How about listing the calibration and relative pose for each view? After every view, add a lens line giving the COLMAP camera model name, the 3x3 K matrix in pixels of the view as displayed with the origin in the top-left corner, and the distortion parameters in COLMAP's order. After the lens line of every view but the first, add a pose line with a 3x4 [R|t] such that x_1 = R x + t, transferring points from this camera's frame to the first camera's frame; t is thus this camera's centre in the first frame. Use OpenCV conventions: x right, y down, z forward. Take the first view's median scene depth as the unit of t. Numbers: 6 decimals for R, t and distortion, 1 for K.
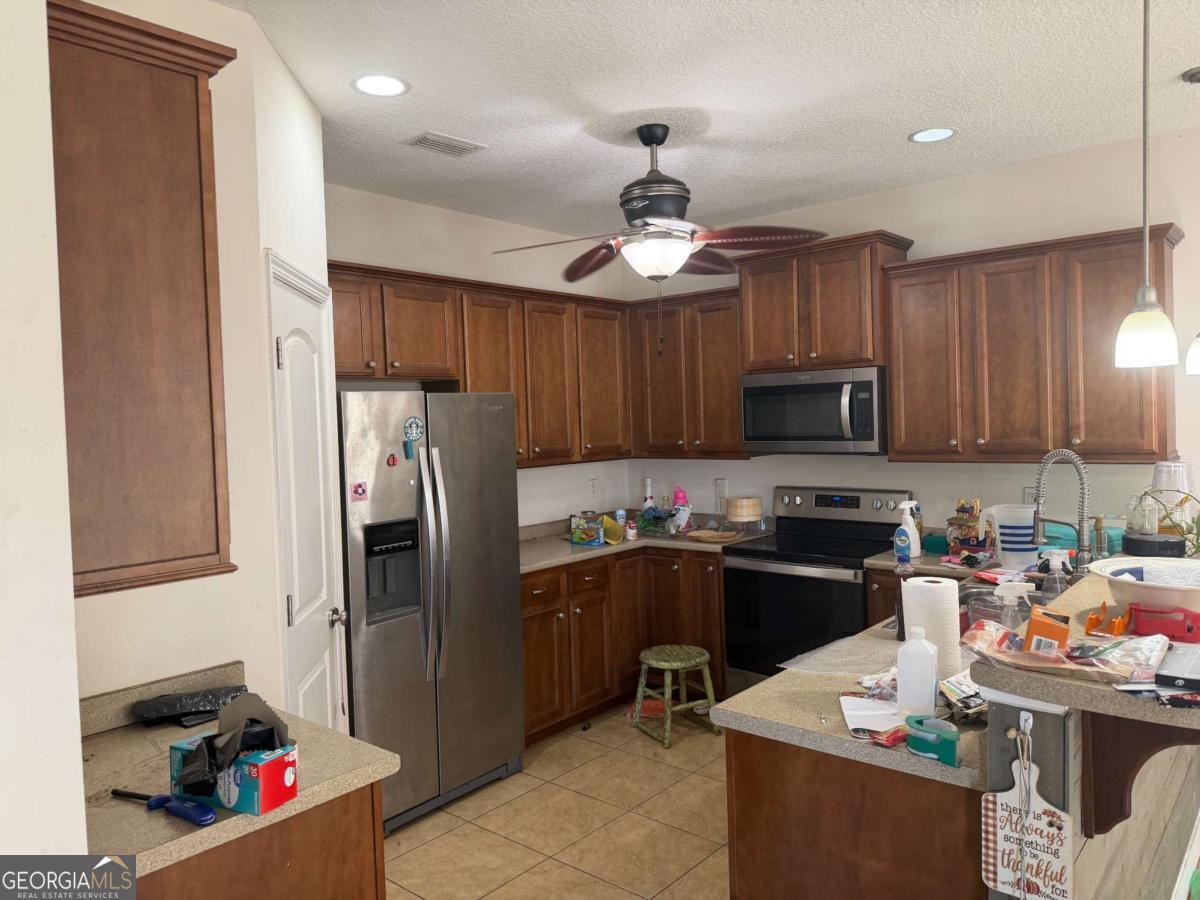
lens RADIAL K [[829.1, 0, 593.8], [0, 829.1, 450.3], [0, 0, 1]] dist [0.011117, -0.038889]
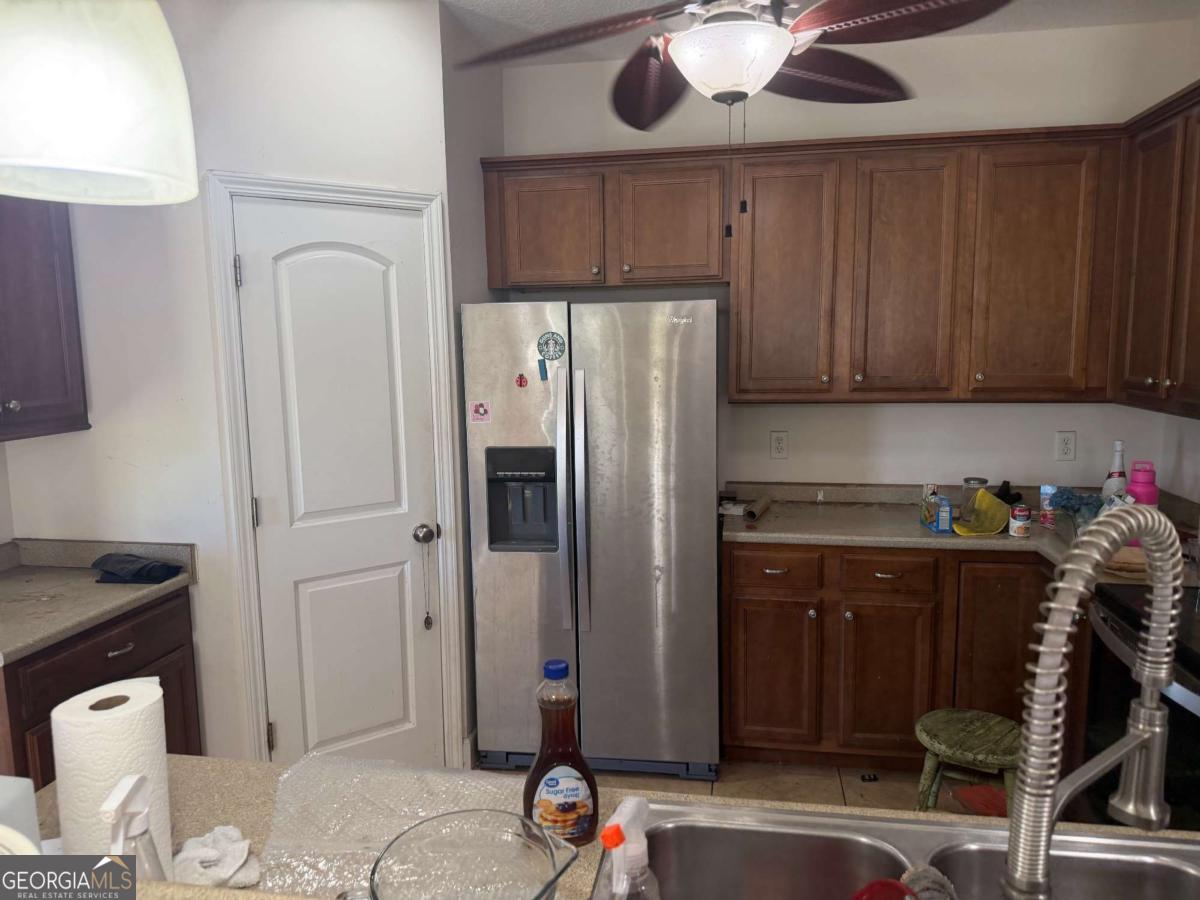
lens RADIAL K [[829.1, 0, 593.2], [0, 829.1, 467.9], [0, 0, 1]] dist [0.011117, -0.038889]
pose [[0.506003, 0.163890, -0.846818, 0.457864], [-0.034800, 0.984862, 0.169813, -0.039828], [0.861830, -0.056457, 0.504046, 0.490342]]
